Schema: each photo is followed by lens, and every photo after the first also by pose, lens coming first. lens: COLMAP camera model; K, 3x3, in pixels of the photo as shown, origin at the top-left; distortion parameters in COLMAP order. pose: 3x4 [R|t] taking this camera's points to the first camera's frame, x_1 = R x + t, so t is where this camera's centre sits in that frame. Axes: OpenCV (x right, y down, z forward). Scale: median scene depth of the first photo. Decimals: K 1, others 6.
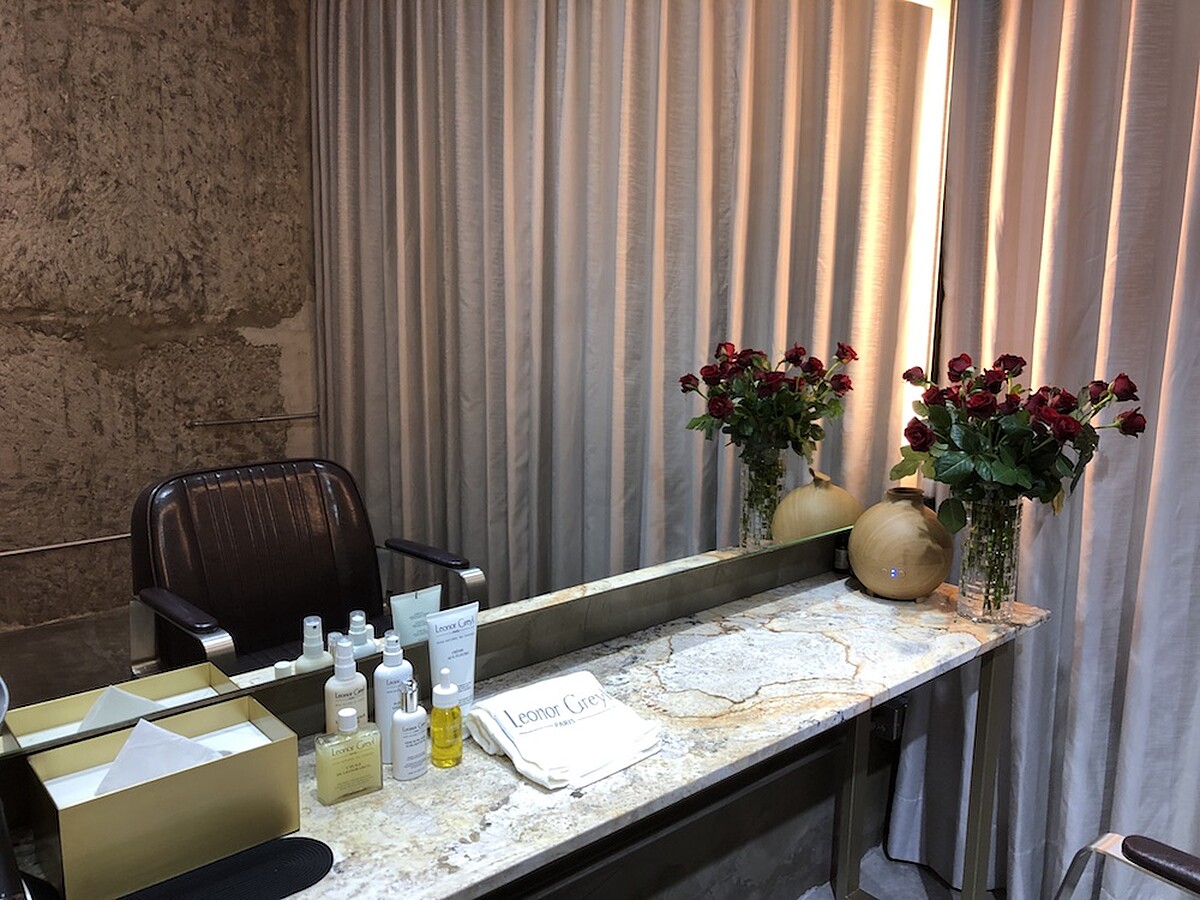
lens RADIAL K [[984.7, 0, 602.7], [0, 984.7, 445.9], [0, 0, 1]] dist [-0.000259, 0.002910]
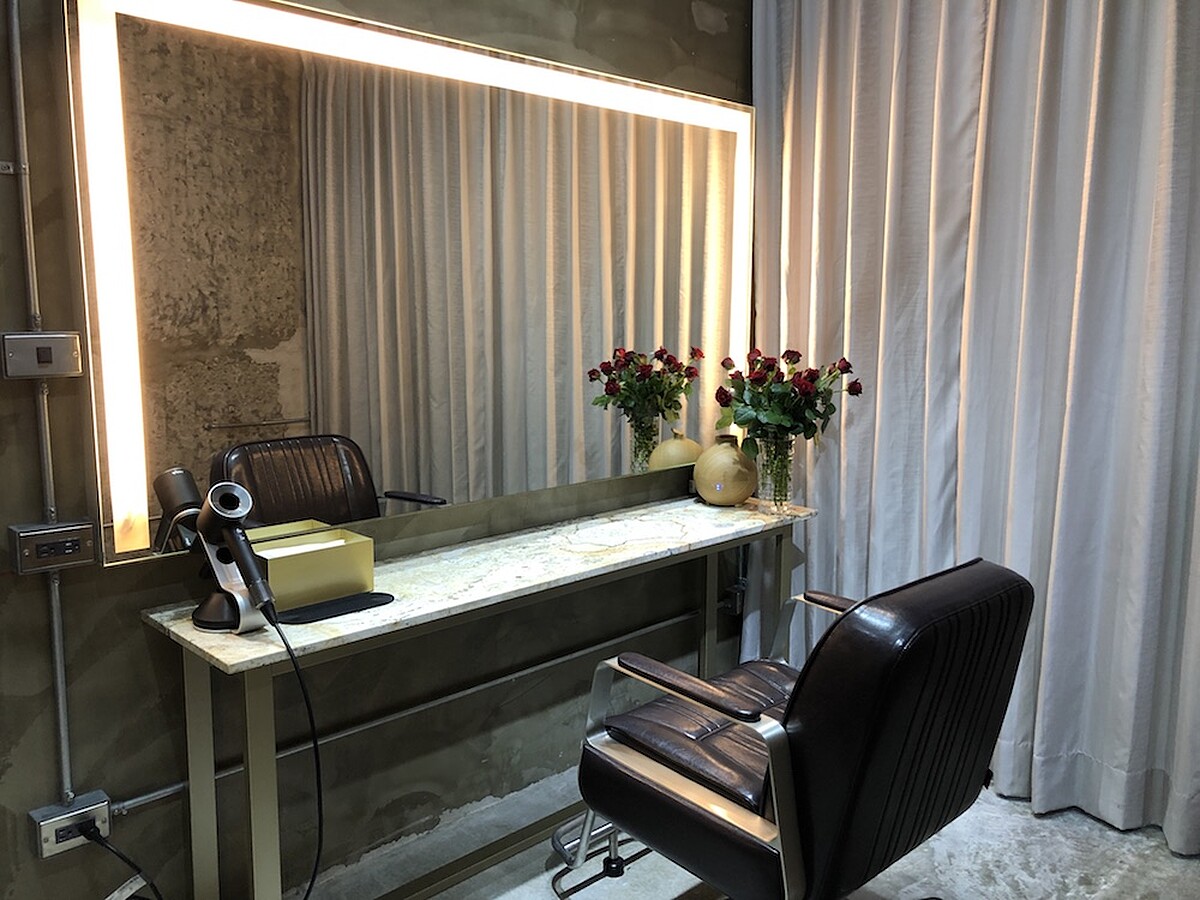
lens RADIAL K [[995.9, 0, 617.0], [0, 995.9, 436.1], [0, 0, 1]] dist [0.027150, -0.000469]
pose [[0.997696, -0.021417, 0.064369, 0.019726], [0.023928, 0.998972, -0.038494, 0.071059], [-0.063478, 0.039945, 0.997183, -0.408450]]
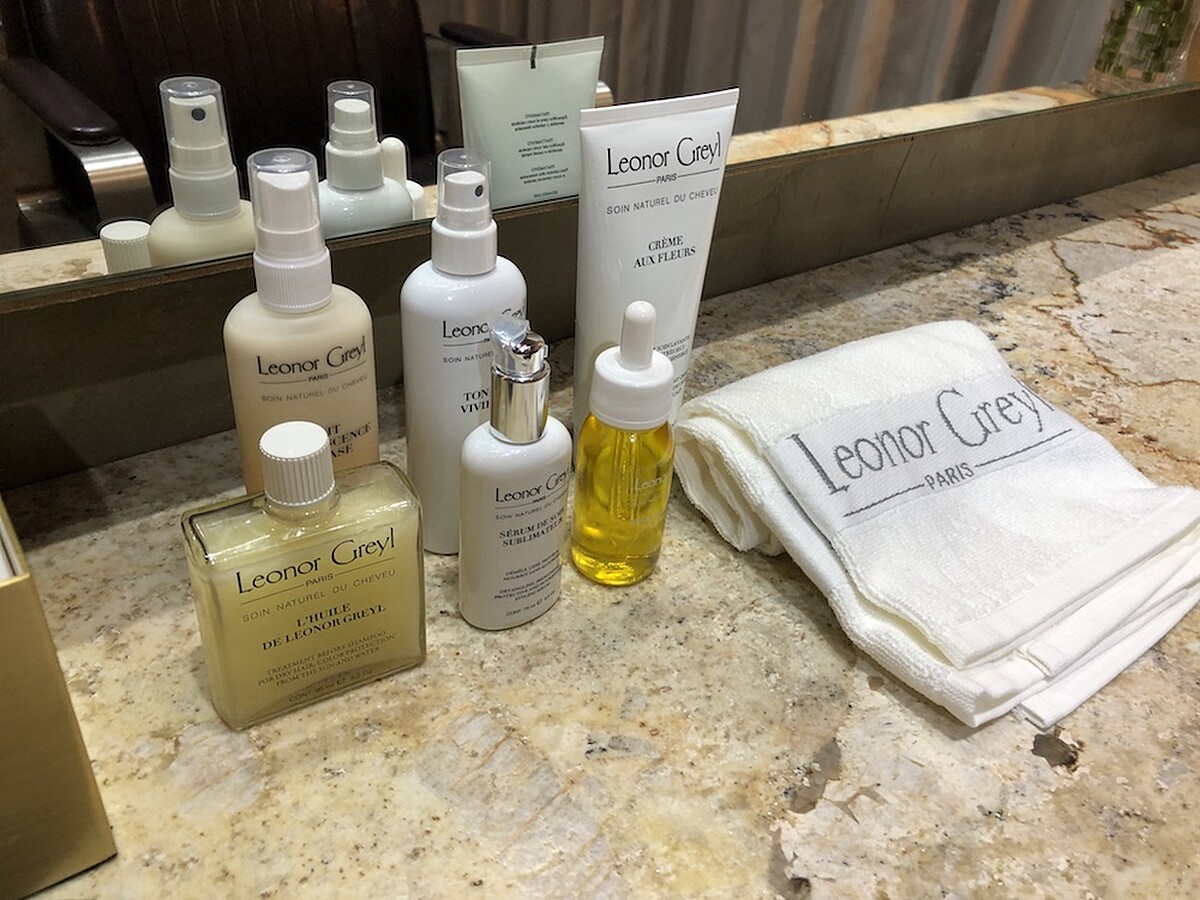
lens RADIAL K [[995.9, 0, 617.0], [0, 995.9, 436.1], [0, 0, 1]] dist [0.027150, -0.000469]
pose [[0.994894, 0.098817, -0.020536, -0.072219], [-0.082561, 0.913849, 0.397573, 0.067123], [0.058054, -0.393848, 0.917341, 0.327830]]
